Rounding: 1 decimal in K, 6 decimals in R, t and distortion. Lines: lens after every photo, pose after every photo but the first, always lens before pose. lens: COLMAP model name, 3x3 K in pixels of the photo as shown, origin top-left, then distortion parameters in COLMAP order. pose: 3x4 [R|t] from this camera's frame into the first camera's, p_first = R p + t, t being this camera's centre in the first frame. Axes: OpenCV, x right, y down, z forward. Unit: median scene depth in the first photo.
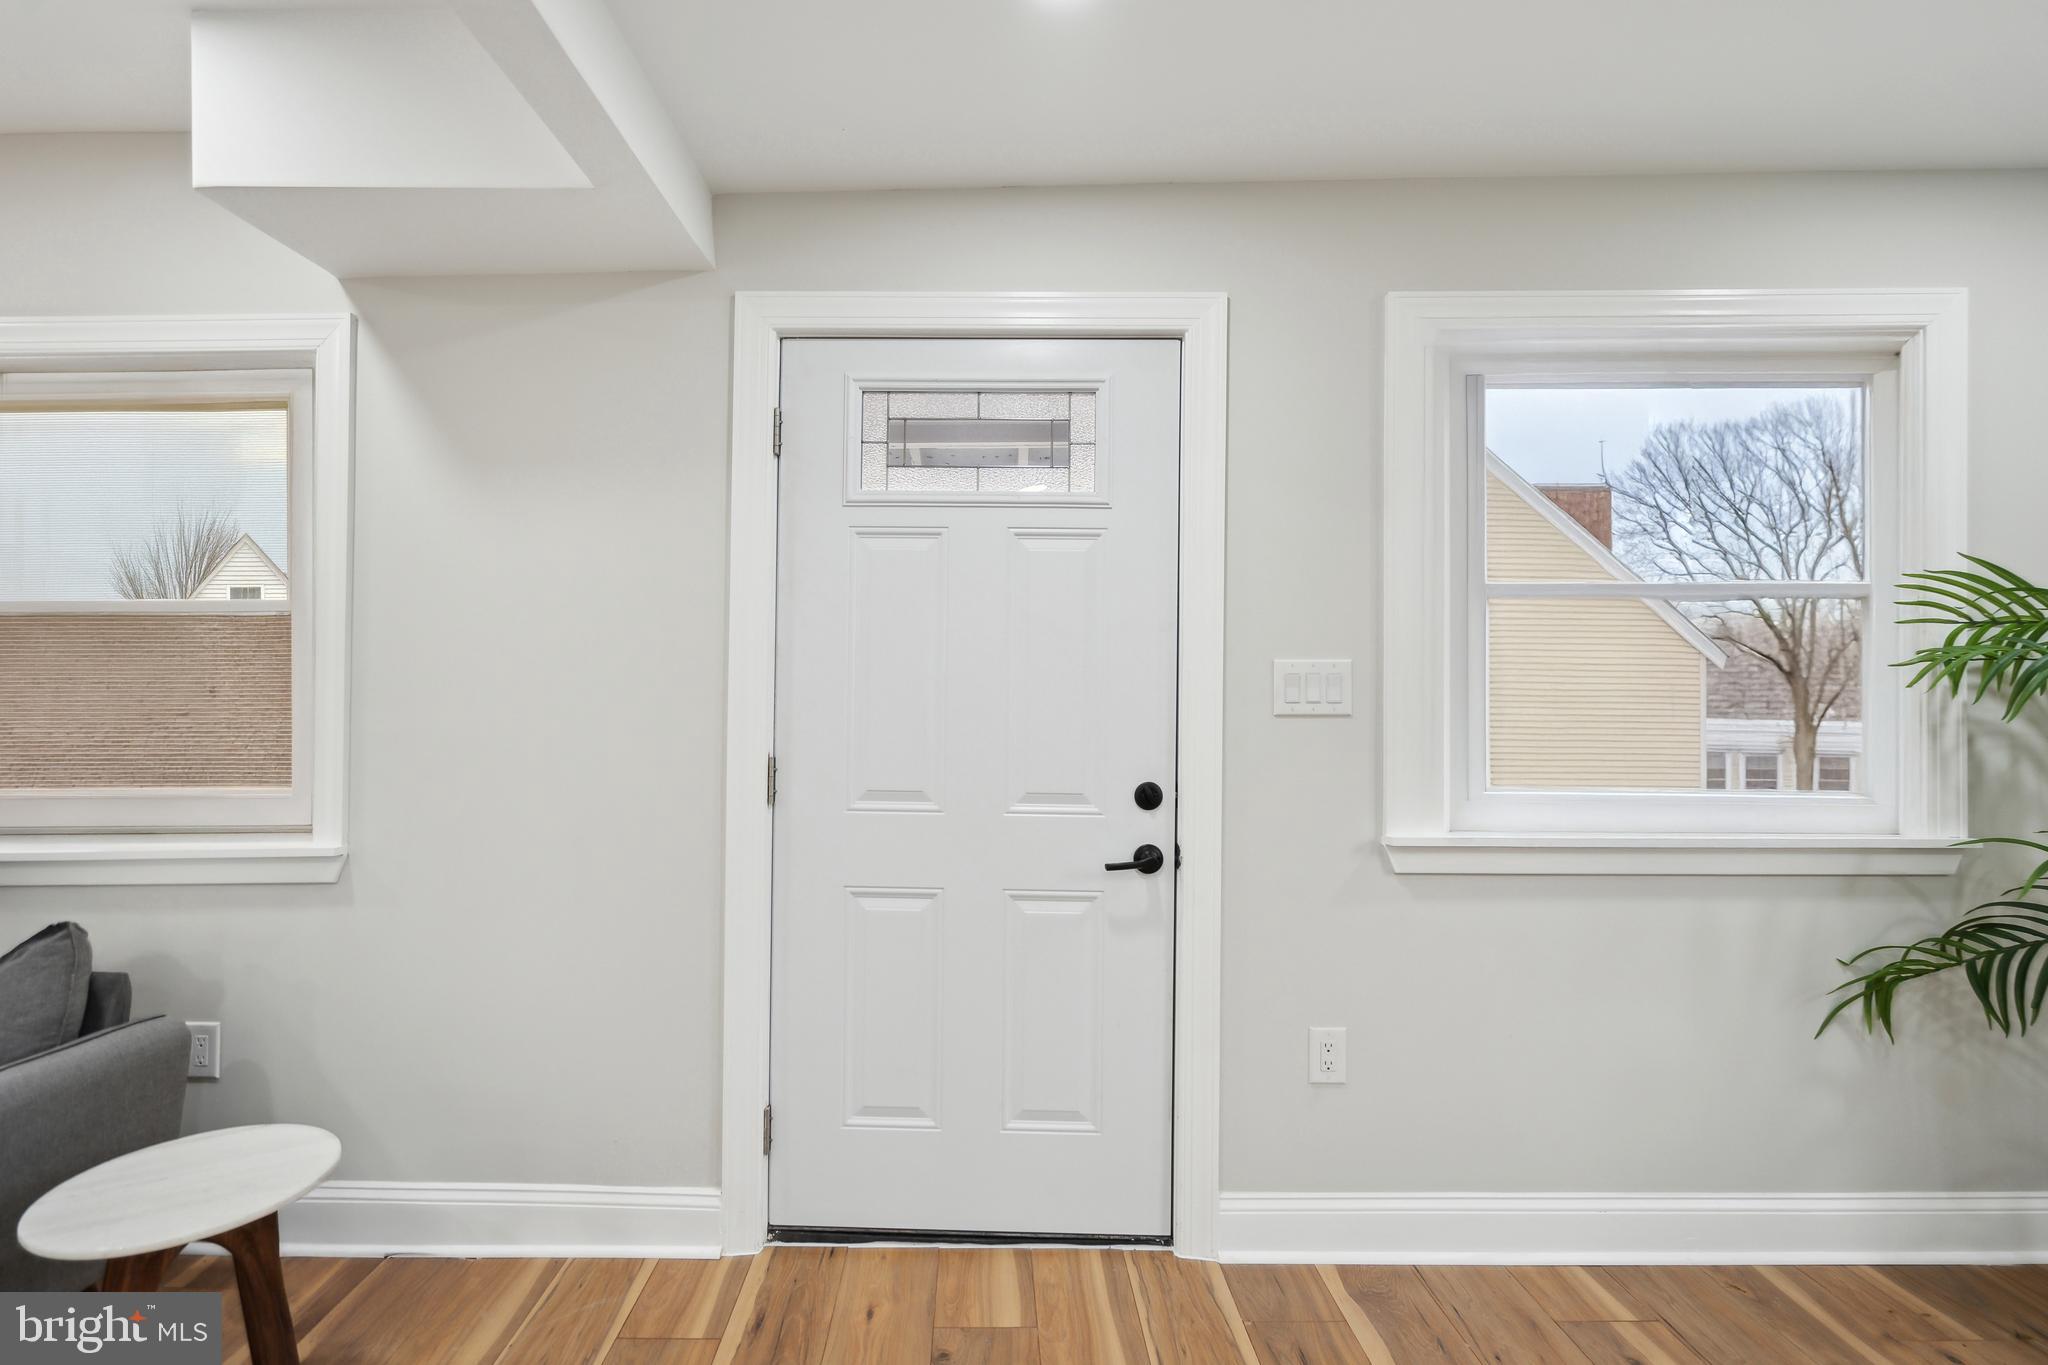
lens RADIAL K [[949.4, 0, 1022.2], [0, 949.4, 692.9], [0, 0, 1]] dist [-0.008785, 0.002935]
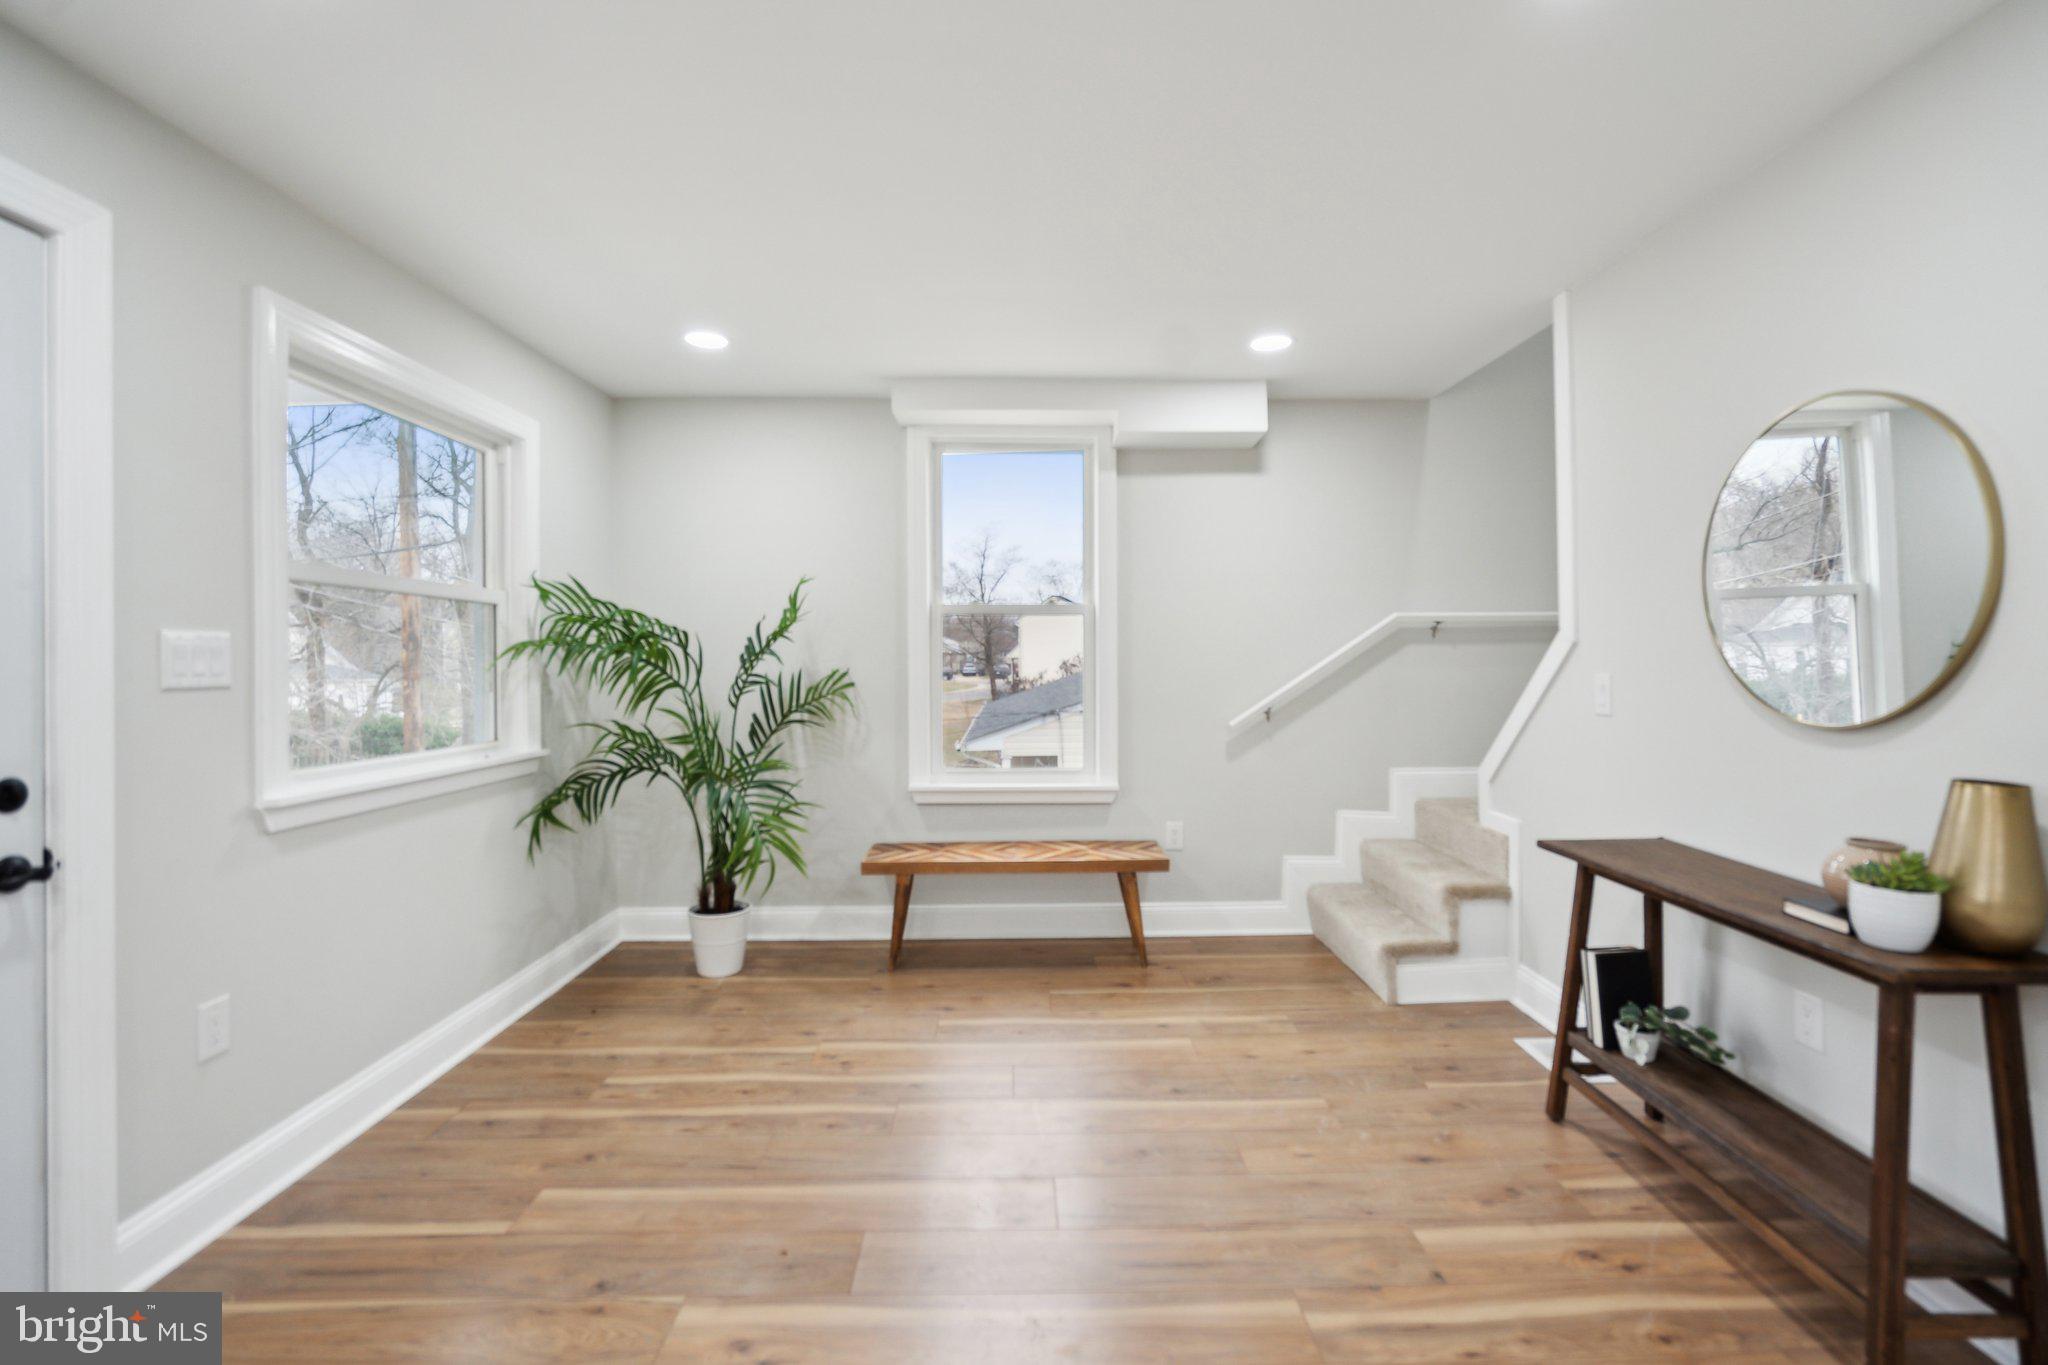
lens RADIAL K [[949.4, 0, 1036.1], [0, 949.4, 675.7], [0, 0, 1]] dist [-0.008785, 0.002935]
pose [[-0.035934, -0.013695, 0.999260, -0.706521], [0.006518, 0.999882, 0.013938, 0.002194], [-0.999333, 0.007014, -0.035841, 0.167107]]
